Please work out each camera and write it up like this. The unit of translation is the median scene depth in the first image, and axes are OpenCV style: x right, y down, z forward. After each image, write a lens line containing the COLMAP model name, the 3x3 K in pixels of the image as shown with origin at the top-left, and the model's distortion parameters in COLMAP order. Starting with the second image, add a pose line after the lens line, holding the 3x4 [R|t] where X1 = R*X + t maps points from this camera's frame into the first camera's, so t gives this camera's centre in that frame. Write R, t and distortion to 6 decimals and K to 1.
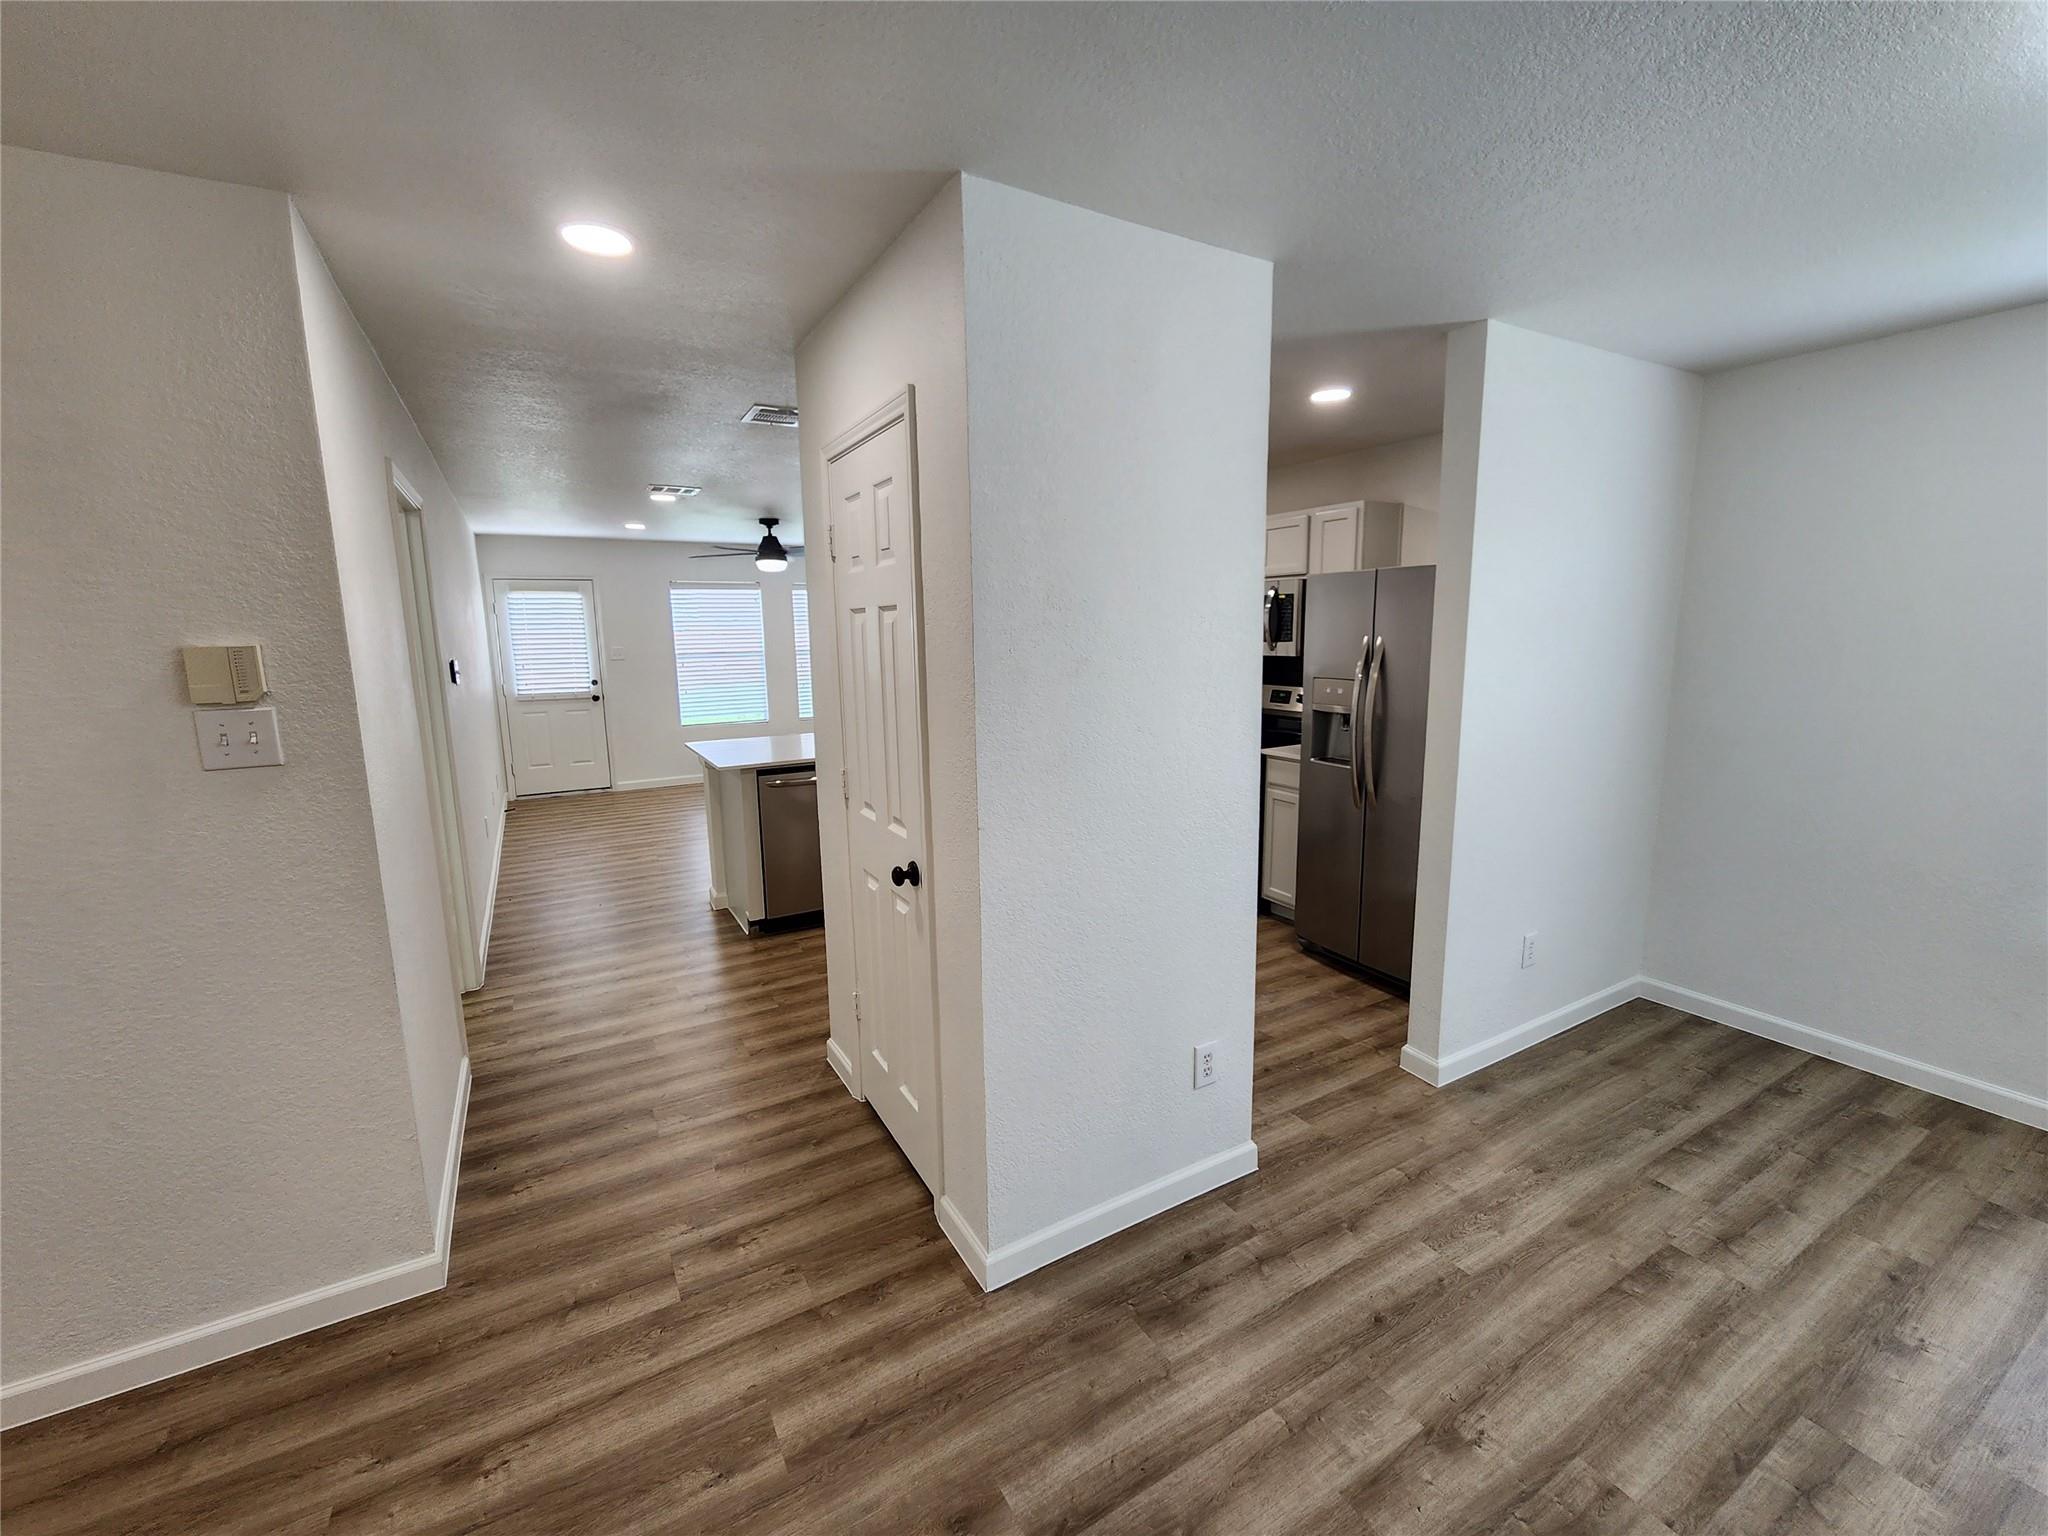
lens RADIAL K [[842.3, 0, 1029.0], [0, 842.3, 761.4], [0, 0, 1]] dist [0.001653, -0.001095]
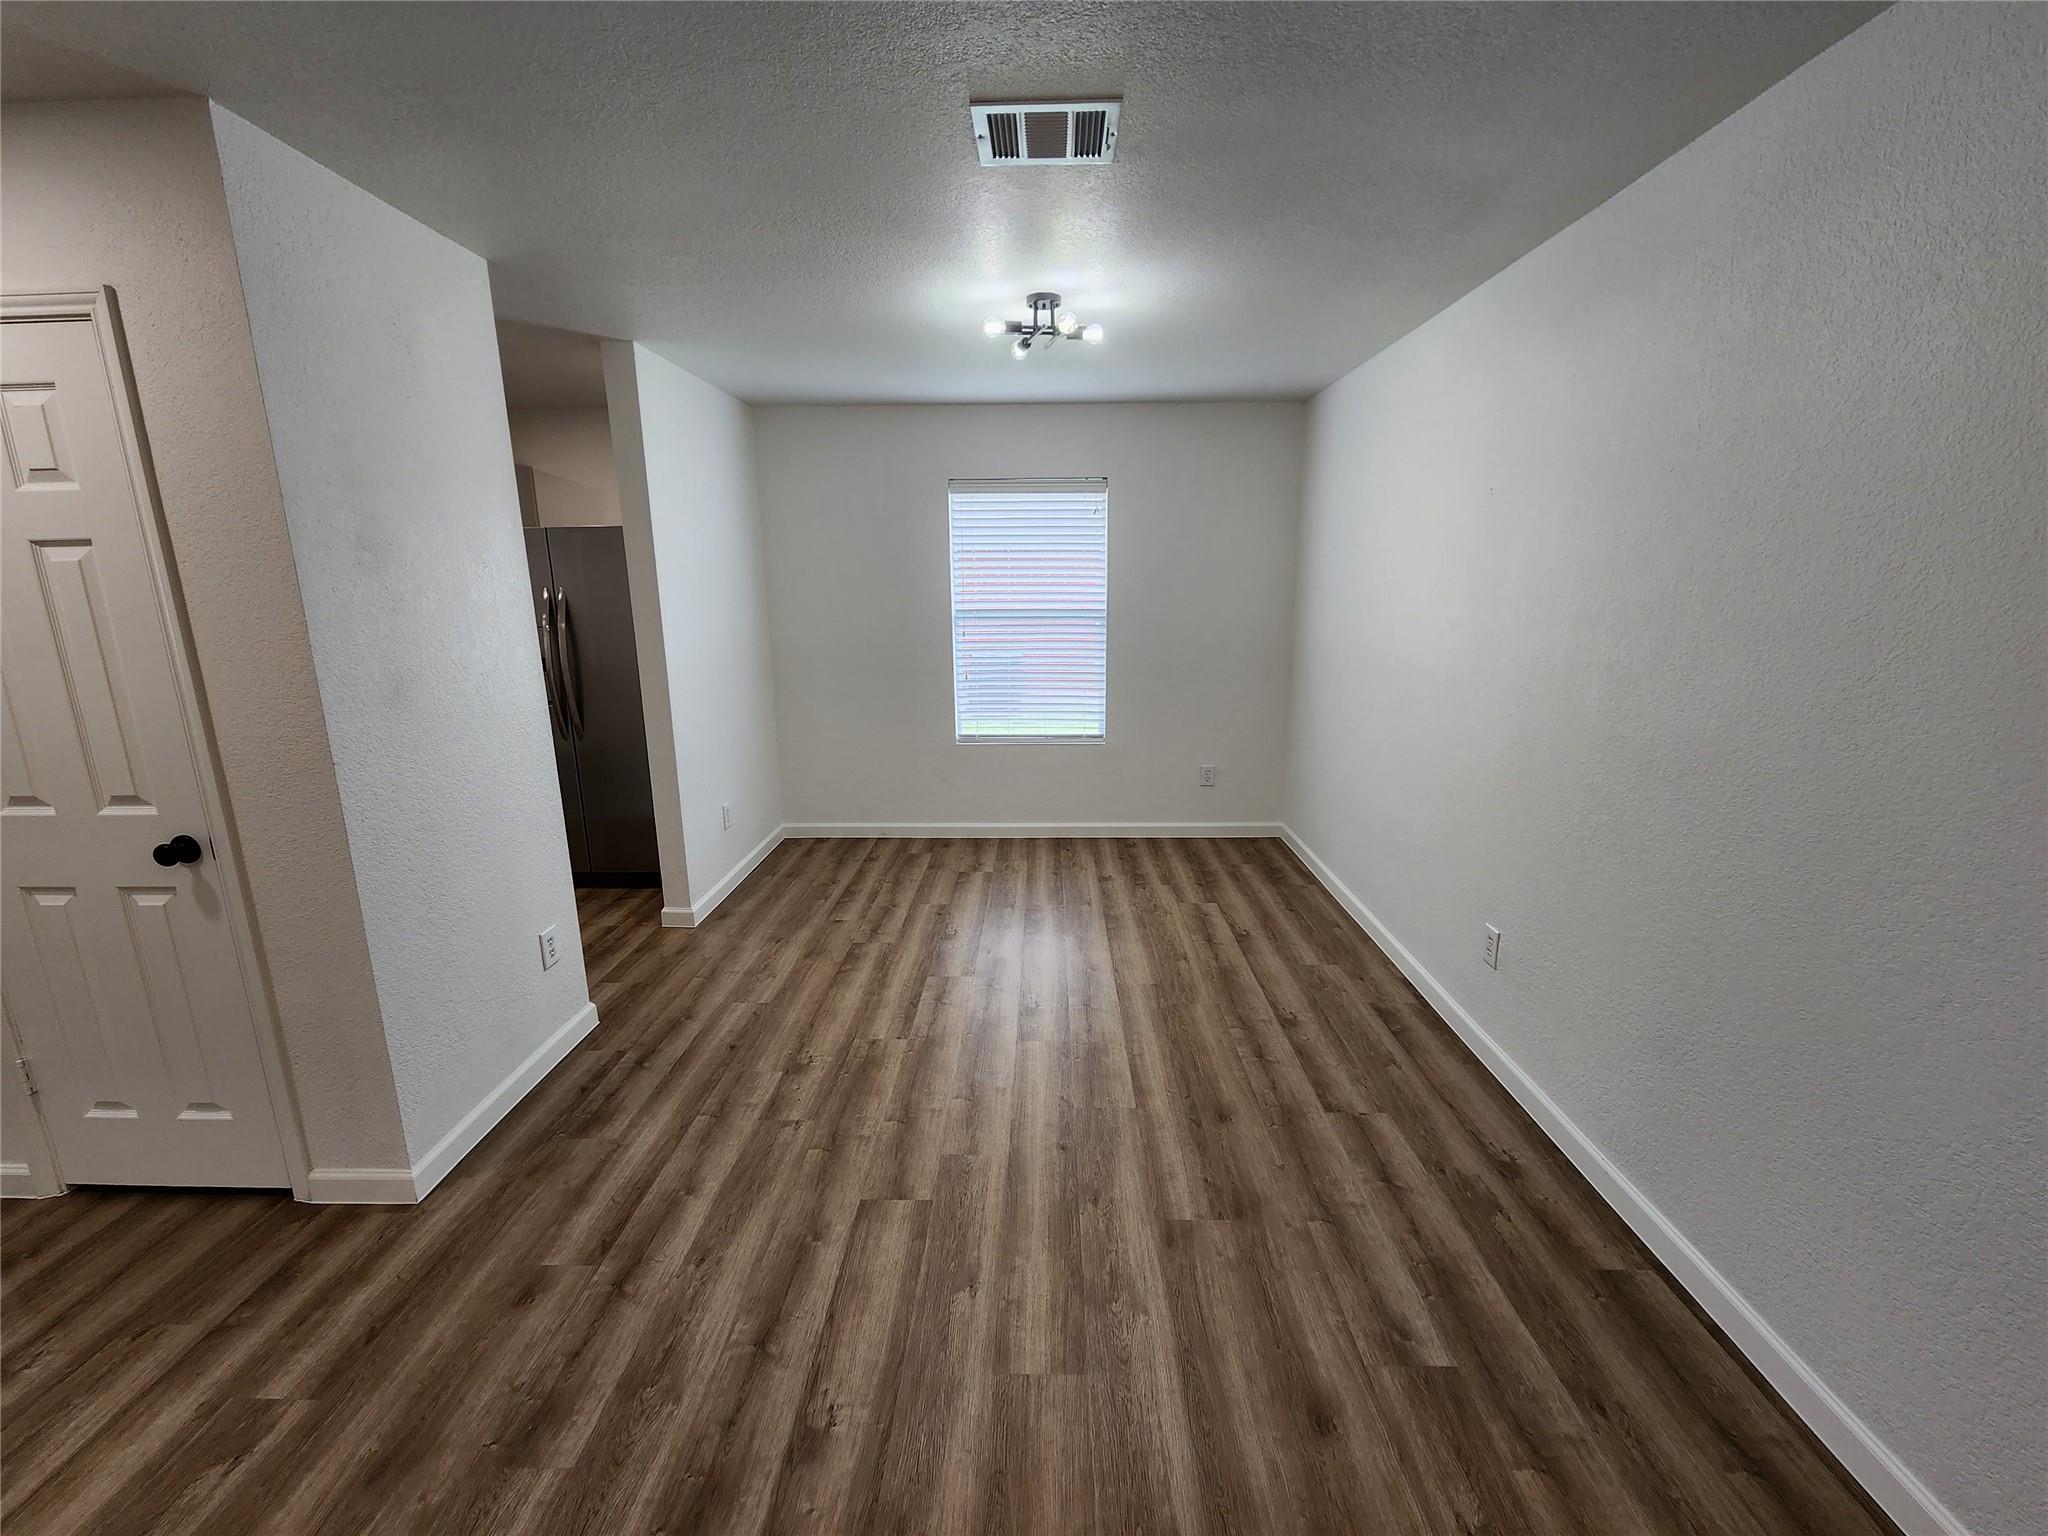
lens RADIAL K [[842.3, 0, 1029.0], [0, 842.3, 761.4], [0, 0, 1]] dist [0.001653, -0.001095]
pose [[0.518843, -0.172474, 0.837290, -0.383080], [0.137725, 0.983506, 0.117249, 0.057886], [-0.843702, 0.054482, 0.534039, -0.208216]]
